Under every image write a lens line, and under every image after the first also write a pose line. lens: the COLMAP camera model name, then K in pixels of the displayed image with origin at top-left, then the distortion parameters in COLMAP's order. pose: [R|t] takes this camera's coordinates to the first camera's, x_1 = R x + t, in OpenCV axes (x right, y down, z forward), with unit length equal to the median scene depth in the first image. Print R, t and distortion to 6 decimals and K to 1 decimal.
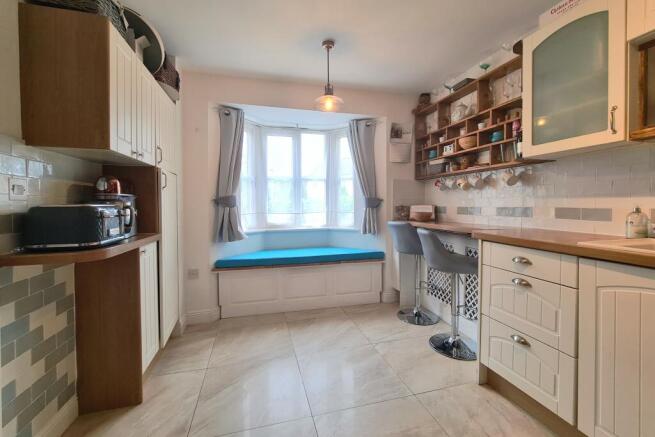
lens RADIAL K [[269.2, 0, 326.9], [0, 269.2, 206.4], [0, 0, 1]] dist [-0.007005, -0.000086]
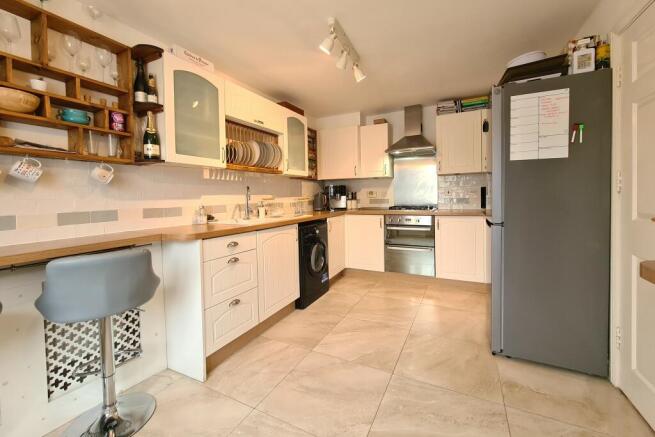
lens RADIAL K [[269.2, 0, 329.0], [0, 269.2, 200.3], [0, 0, 1]] dist [-0.007005, -0.000086]
pose [[-0.744801, 0.011117, 0.667194, -0.568006], [0.032594, 0.999274, 0.019735, -0.035951], [-0.666490, 0.036445, -0.744623, 1.706850]]
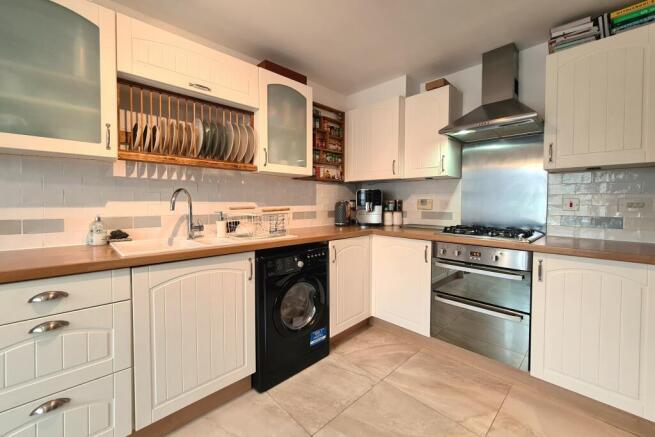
lens RADIAL K [[269.2, 0, 326.9], [0, 269.2, 210.0], [0, 0, 1]] dist [-0.007005, -0.000086]
pose [[-0.484621, -0.017896, 0.874541, -0.268427], [0.010044, 0.999611, 0.026021, -0.044141], [-0.874667, 0.021395, -0.484253, 0.693768]]
